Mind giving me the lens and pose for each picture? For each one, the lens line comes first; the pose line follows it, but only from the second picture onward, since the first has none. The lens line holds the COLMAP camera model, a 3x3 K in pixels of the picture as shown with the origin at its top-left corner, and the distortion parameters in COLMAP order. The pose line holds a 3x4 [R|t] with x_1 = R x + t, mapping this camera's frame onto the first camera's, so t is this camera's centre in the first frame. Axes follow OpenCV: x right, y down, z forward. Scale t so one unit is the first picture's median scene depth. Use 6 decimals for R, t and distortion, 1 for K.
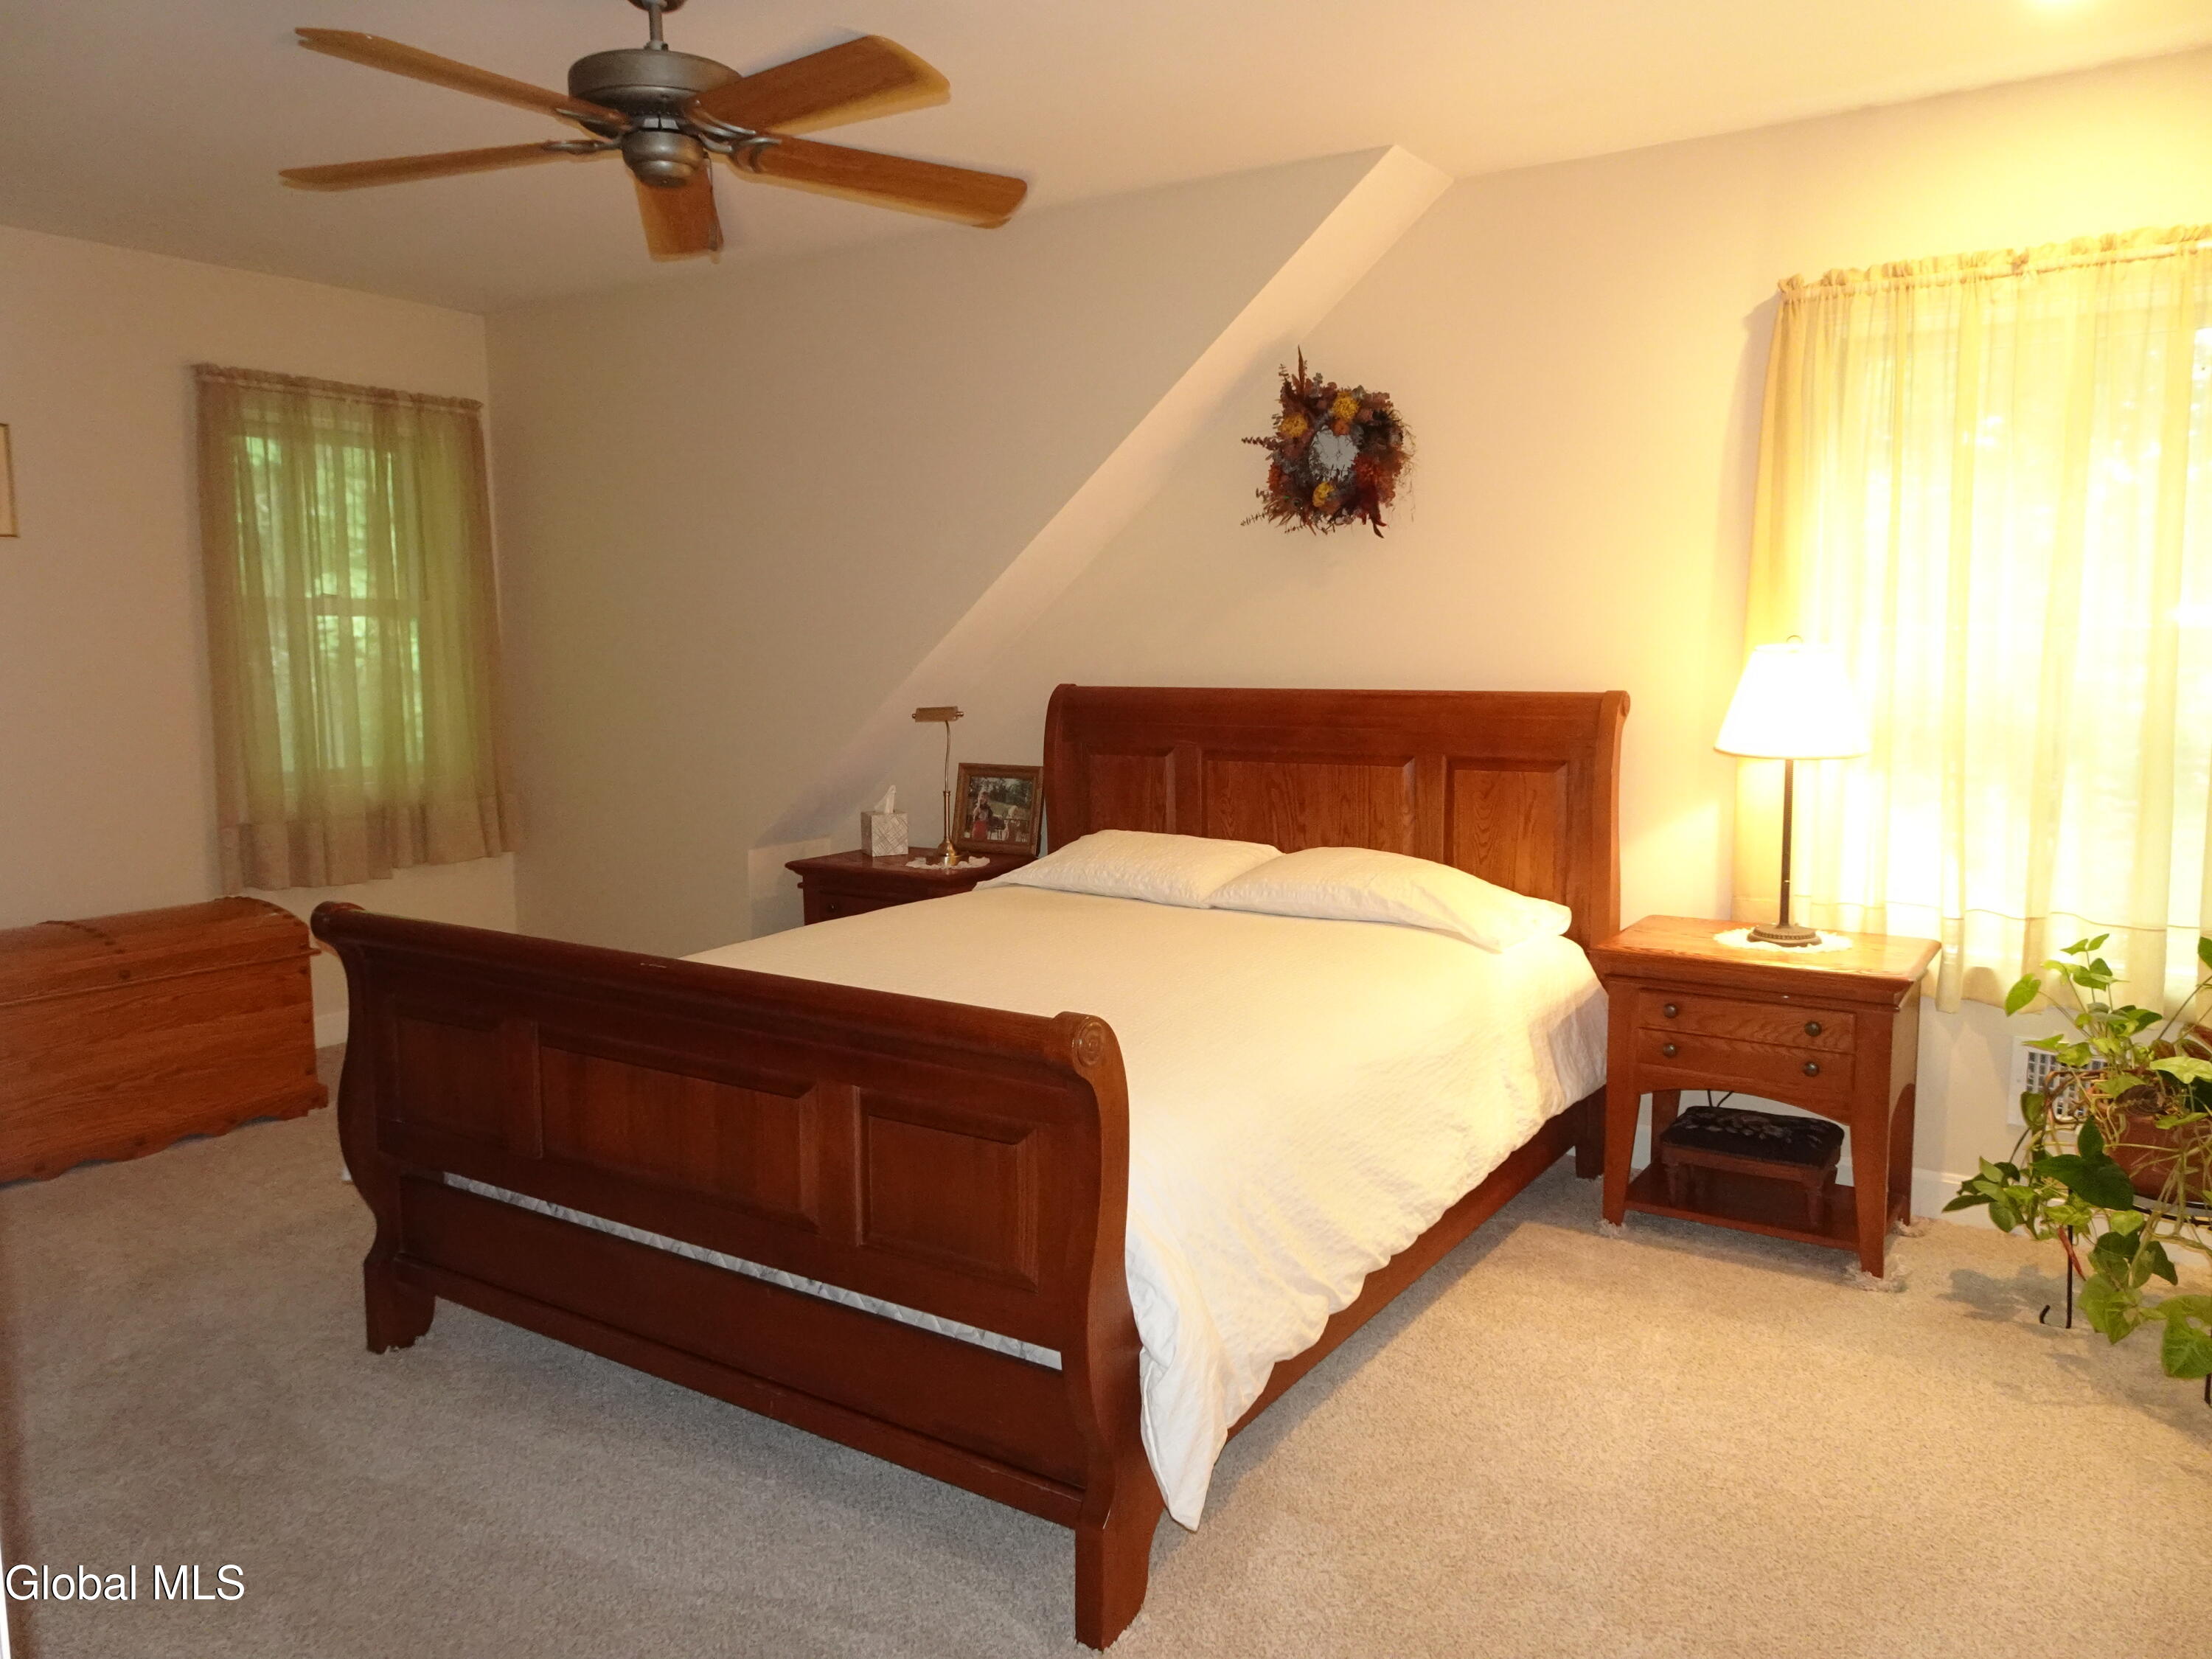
lens RADIAL K [[1605.5, 0, 1106.0], [0, 1605.5, 829.5], [0, 0, 1]] dist [-0.001291, 0.003491]
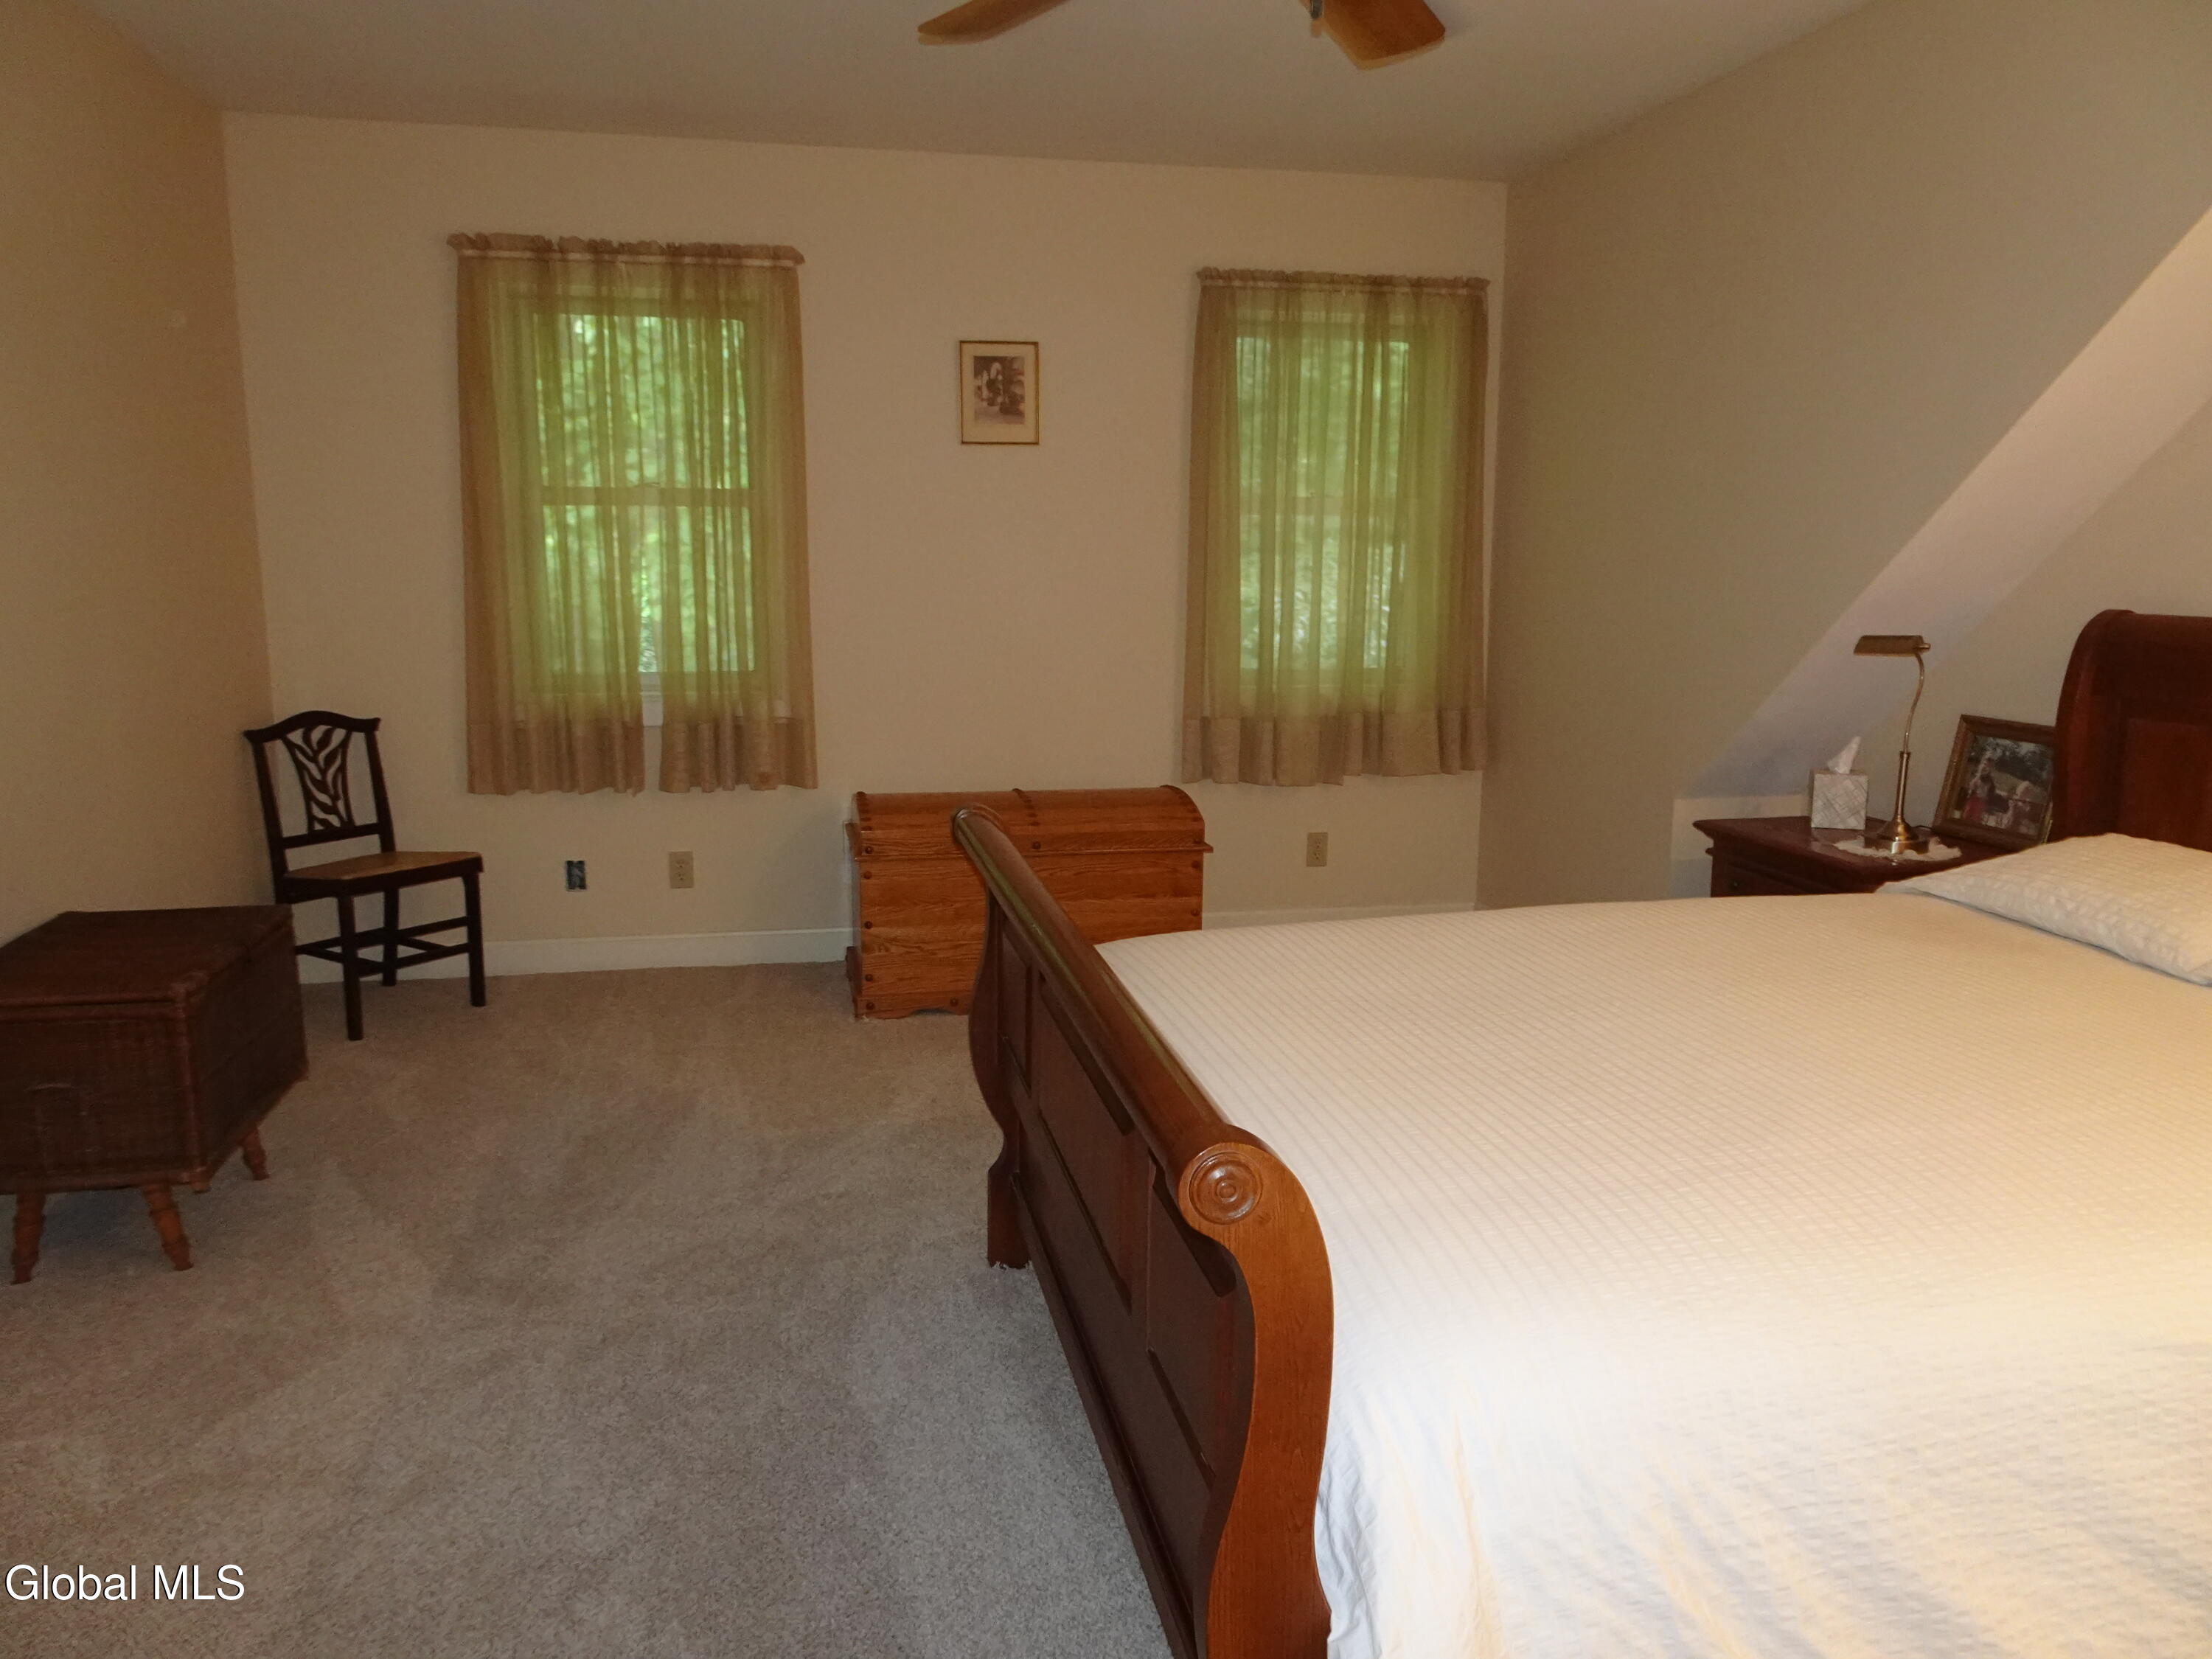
lens RADIAL K [[1605.5, 0, 1106.0], [0, 1605.5, 829.5], [0, 0, 1]] dist [-0.001291, 0.003491]
pose [[0.704461, 0.131965, -0.697367, 0.154725], [-0.091068, 0.991247, 0.095582, -0.024721], [0.703876, -0.003826, 0.710312, 0.214458]]
